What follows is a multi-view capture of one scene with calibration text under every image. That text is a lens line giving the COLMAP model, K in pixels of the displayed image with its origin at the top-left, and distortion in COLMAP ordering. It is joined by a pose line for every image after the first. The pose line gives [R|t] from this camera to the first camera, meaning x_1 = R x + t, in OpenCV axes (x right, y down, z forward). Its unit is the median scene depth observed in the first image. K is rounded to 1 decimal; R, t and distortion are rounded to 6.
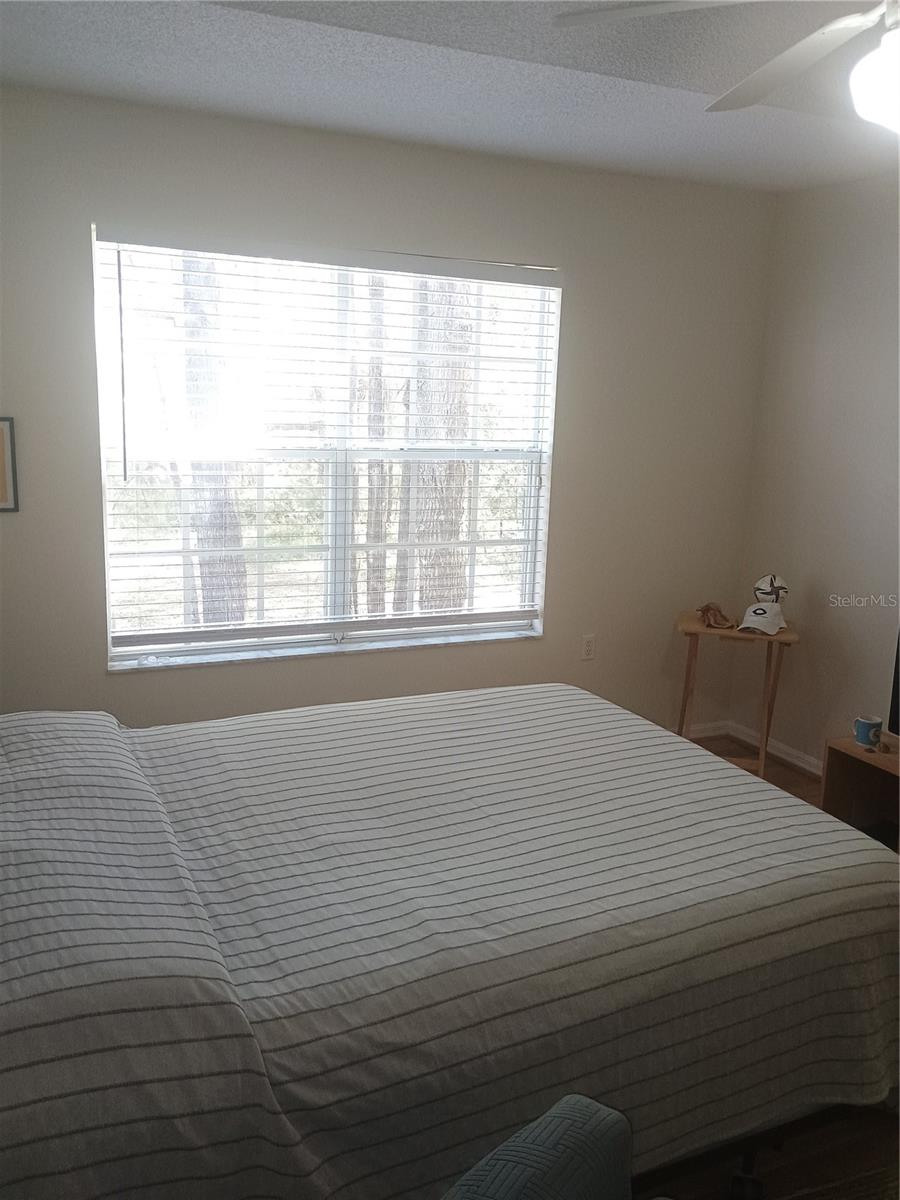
lens RADIAL K [[1066.4, 0, 450.0], [0, 1066.4, 600.0], [0, 0, 1]] dist [0.085083, -0.007692]
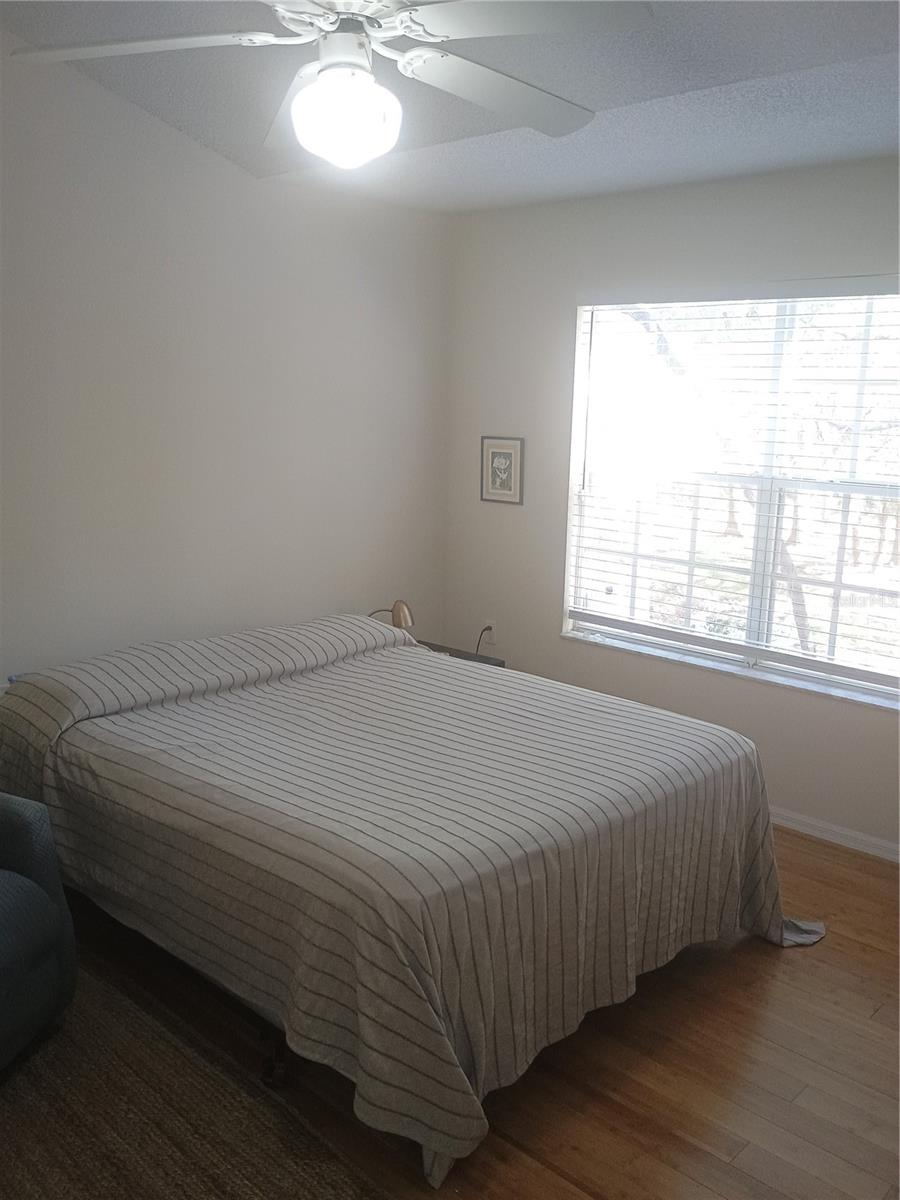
lens RADIAL K [[1052.7, 0, 450.0], [0, 1052.7, 600.0], [0, 0, 1]] dist [0.009918, -0.012270]
pose [[0.347743, 0.152459, -0.925111, 0.822152], [-0.203277, 0.975481, 0.084350, -0.056329], [0.915289, 0.158722, 0.370208, 0.419472]]
